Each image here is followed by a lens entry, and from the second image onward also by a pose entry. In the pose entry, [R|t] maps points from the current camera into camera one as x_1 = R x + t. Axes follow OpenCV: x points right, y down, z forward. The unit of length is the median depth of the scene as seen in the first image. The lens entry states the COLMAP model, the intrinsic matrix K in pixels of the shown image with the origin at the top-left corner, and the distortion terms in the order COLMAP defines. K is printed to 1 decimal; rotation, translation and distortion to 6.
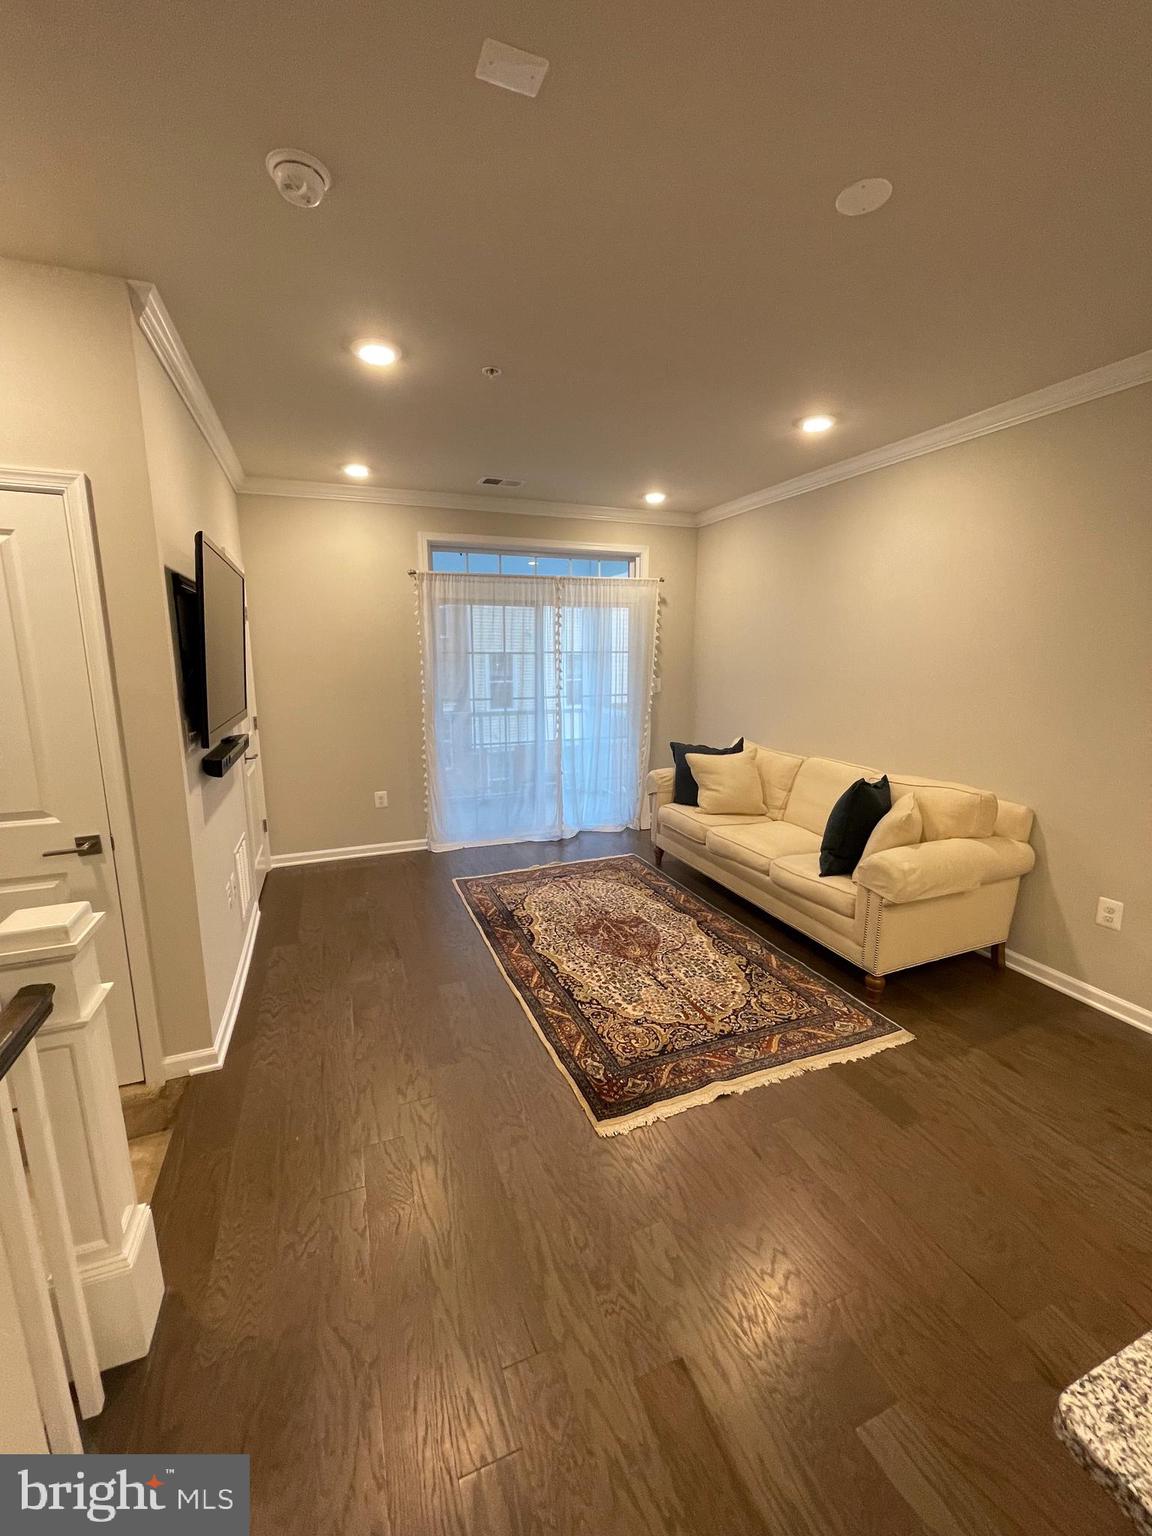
lens RADIAL K [[616.3, 0, 578.4], [0, 616.3, 765.7], [0, 0, 1]] dist [-0.009279, -0.000135]
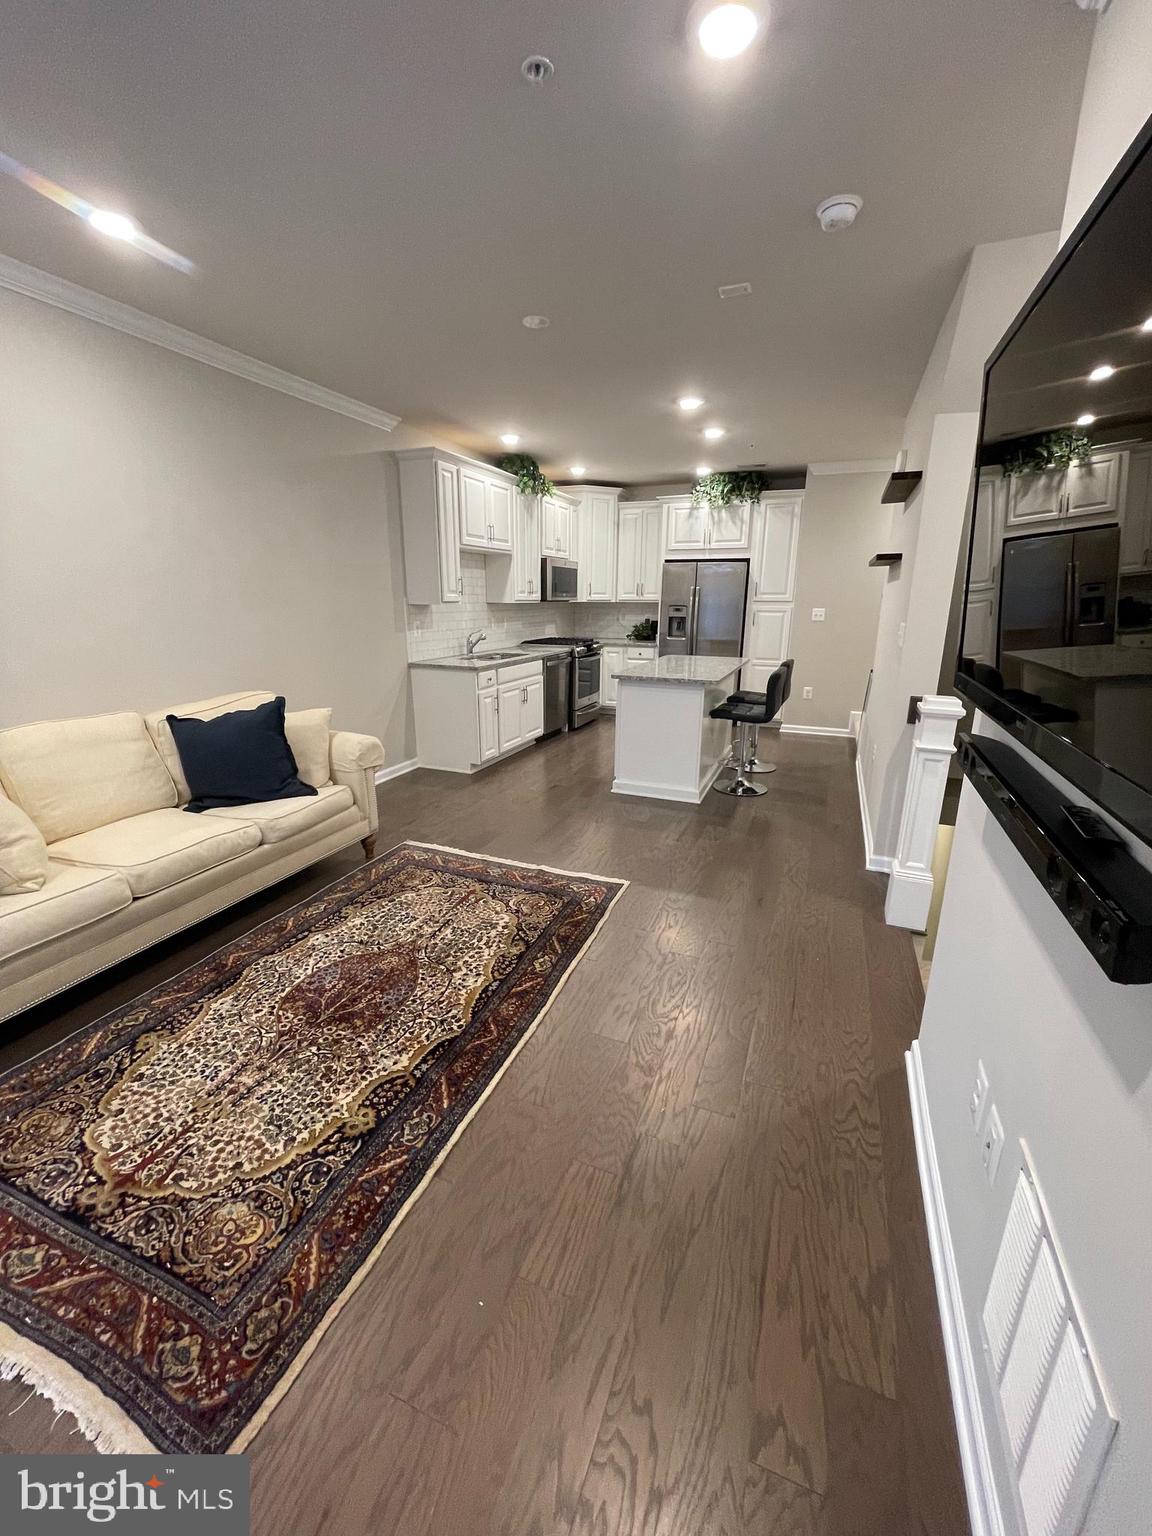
lens RADIAL K [[616.3, 0, 570.7], [0, 616.3, 777.5], [0, 0, 1]] dist [-0.009279, -0.000135]
pose [[-0.720768, -0.200912, 0.663422, -0.446623], [0.118812, 0.907103, 0.403791, -0.161054], [-0.682918, 0.369862, -0.629940, 1.039882]]
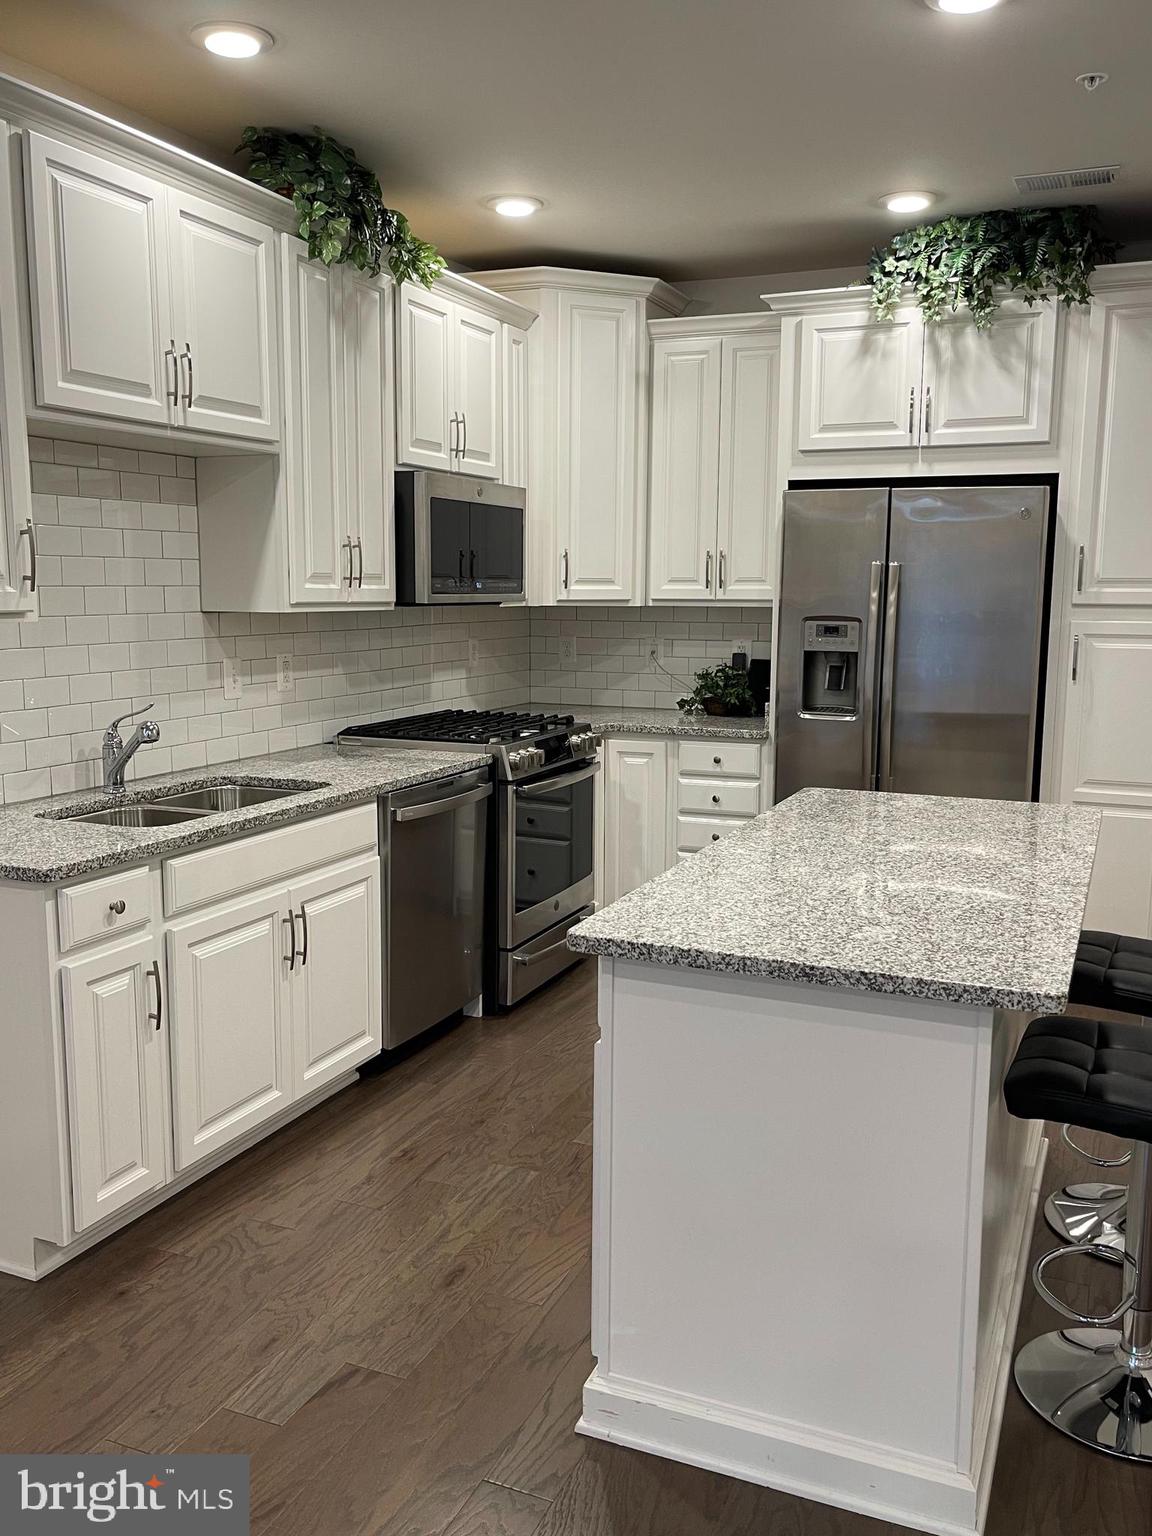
lens RADIAL K [[1307.3, 0, 570.2], [0, 1307.3, 789.4], [0, 0, 1]] dist [0.009901, -0.002429]
pose [[-0.710087, -0.115528, 0.694572, -0.082453], [0.120313, 0.952033, 0.281352, -0.076647], [-0.693759, 0.283350, -0.662126, 0.546604]]
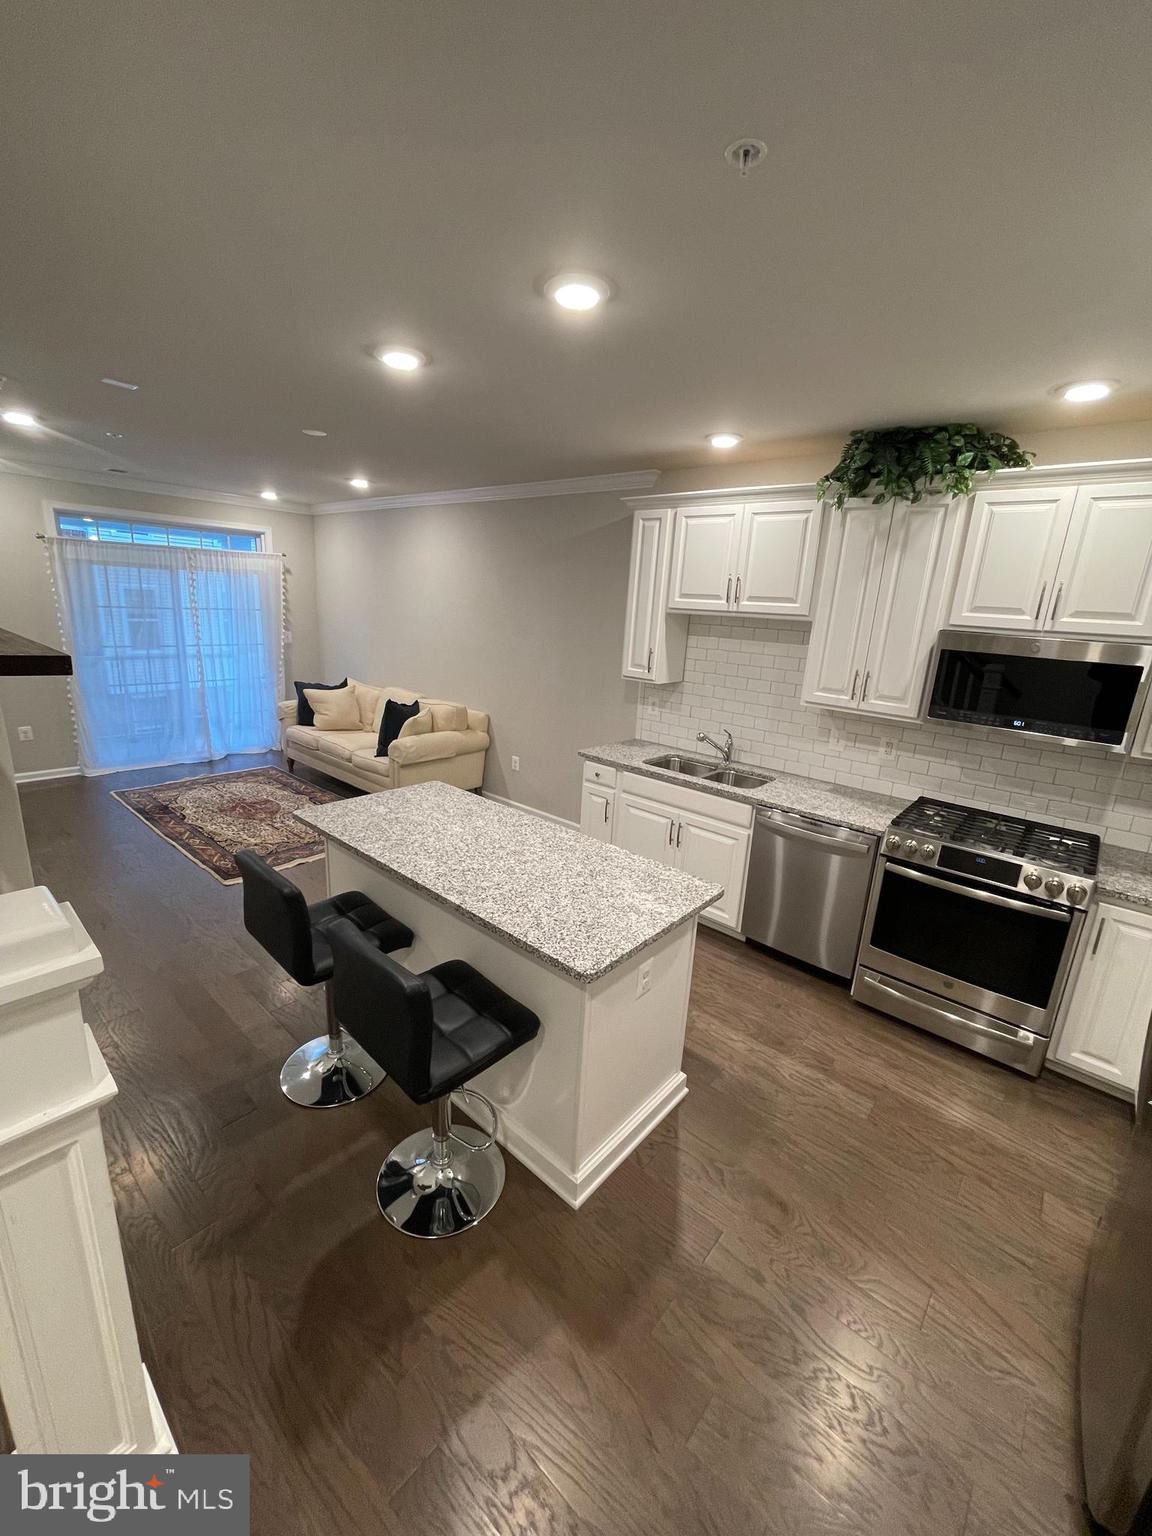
lens RADIAL K [[616.3, 0, 578.4], [0, 616.3, 764.5], [0, 0, 1]] dist [-0.009279, -0.000135]
pose [[0.885459, -0.069666, 0.459466, 0.080554], [0.028115, 0.994919, 0.096673, 0.037310], [-0.463867, -0.072682, 0.882919, -0.611890]]
